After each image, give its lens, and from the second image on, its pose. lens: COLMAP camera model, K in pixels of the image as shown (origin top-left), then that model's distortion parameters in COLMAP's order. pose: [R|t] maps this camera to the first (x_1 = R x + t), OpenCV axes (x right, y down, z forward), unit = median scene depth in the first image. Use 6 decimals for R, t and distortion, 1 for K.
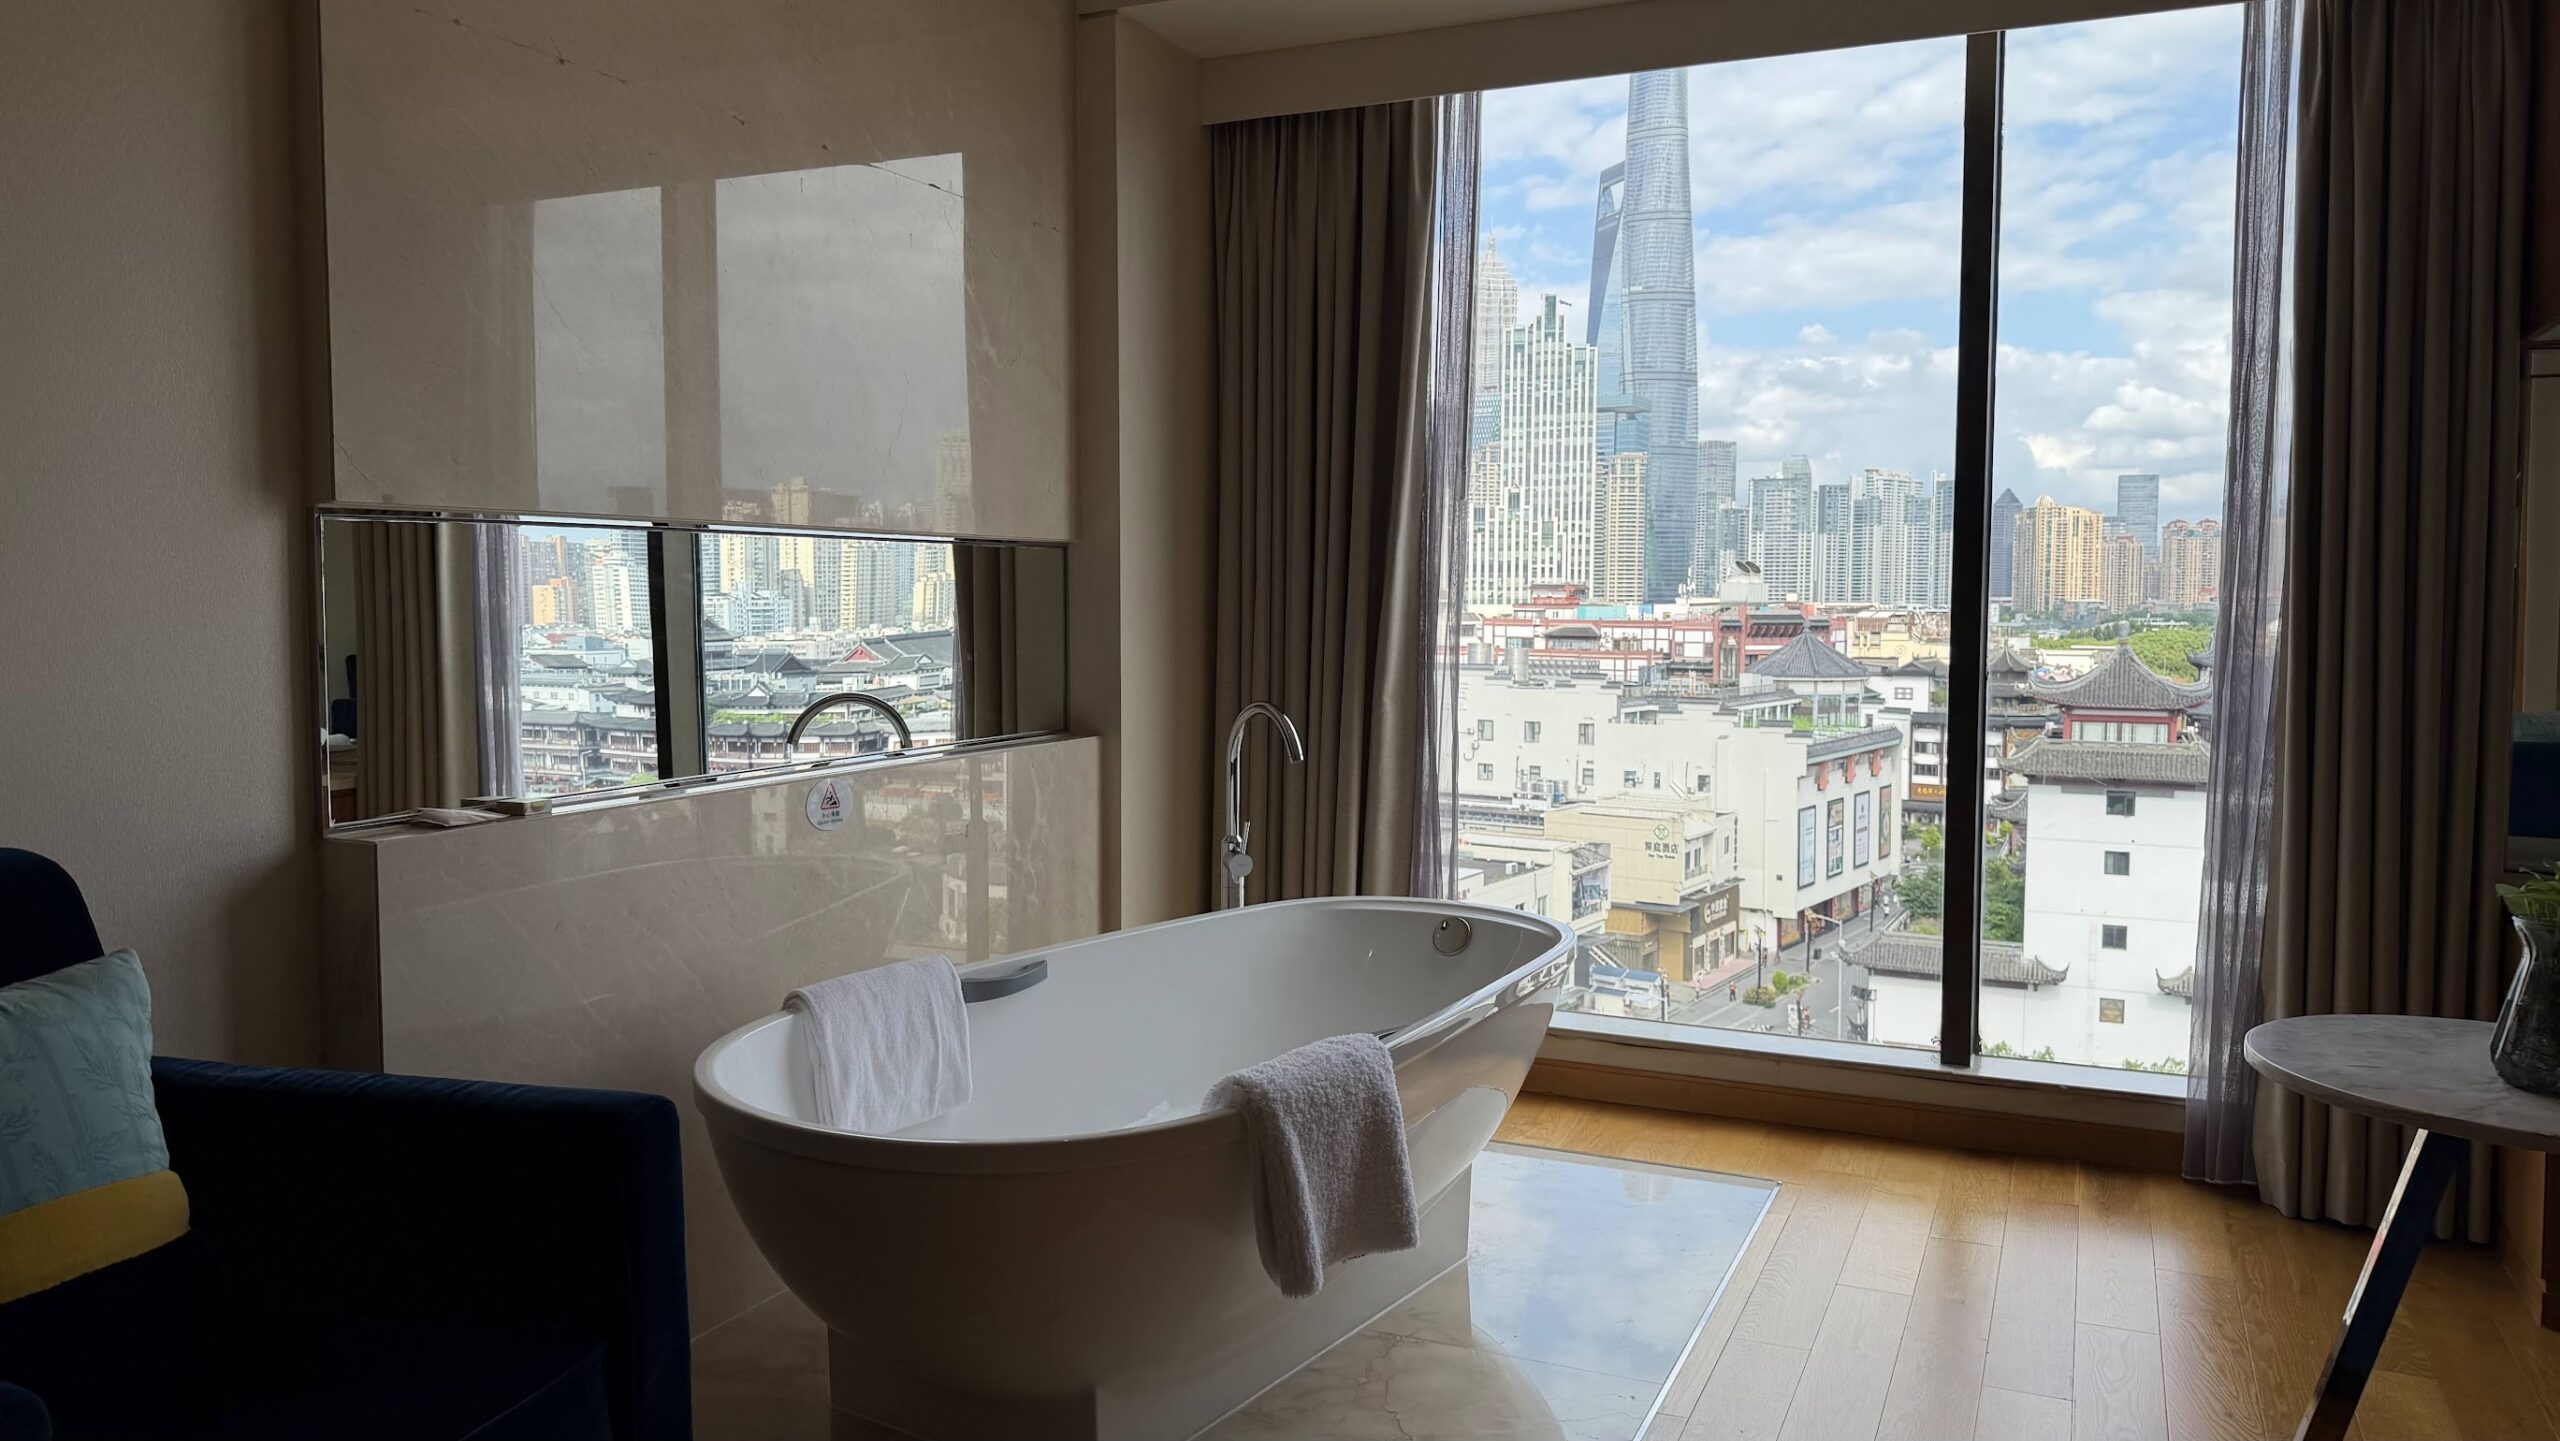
lens RADIAL K [[1778.0, 0, 1232.5], [0, 1778.0, 710.0], [0, 0, 1]] dist [0.087146, -0.194257]
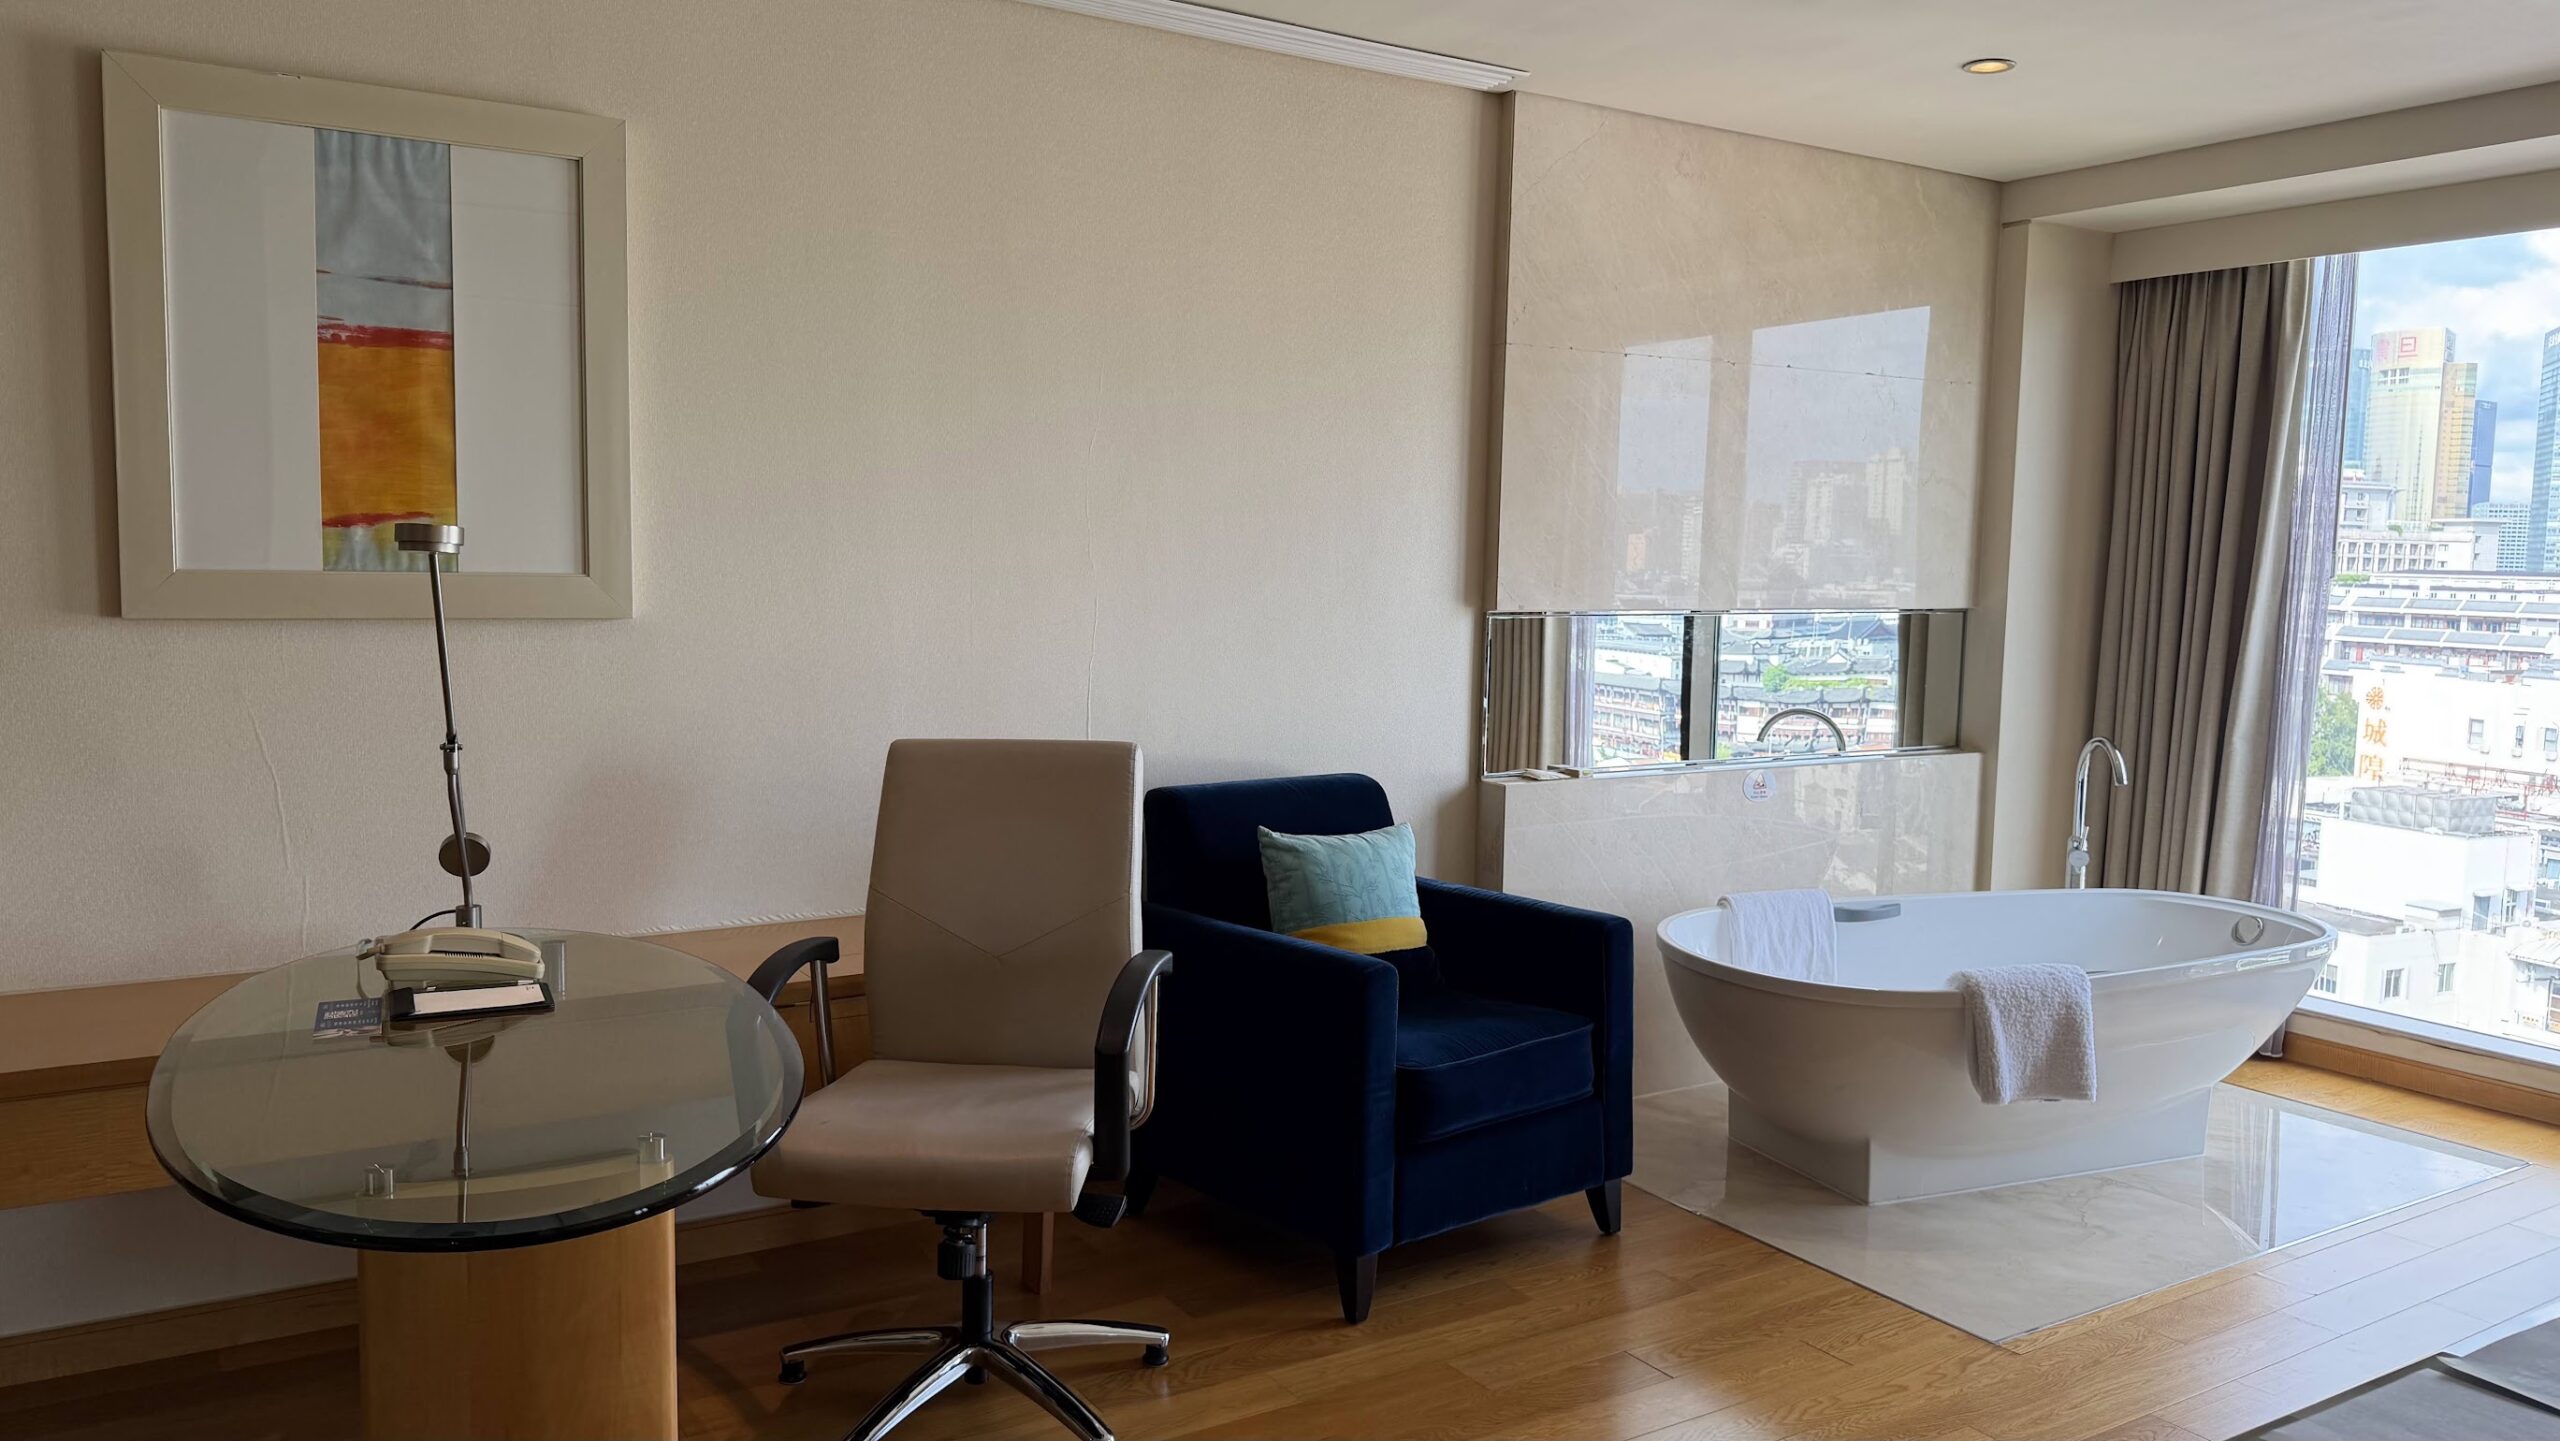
lens RADIAL K [[1777.6, 0, 1274.6], [0, 1777.6, 634.0], [0, 0, 1]] dist [0.001305, -0.001235]
pose [[0.842096, 0.045130, -0.537437, 0.205570], [-0.057332, 0.998337, -0.005999, -0.038484], [0.536272, 0.035864, 0.843283, -0.462154]]
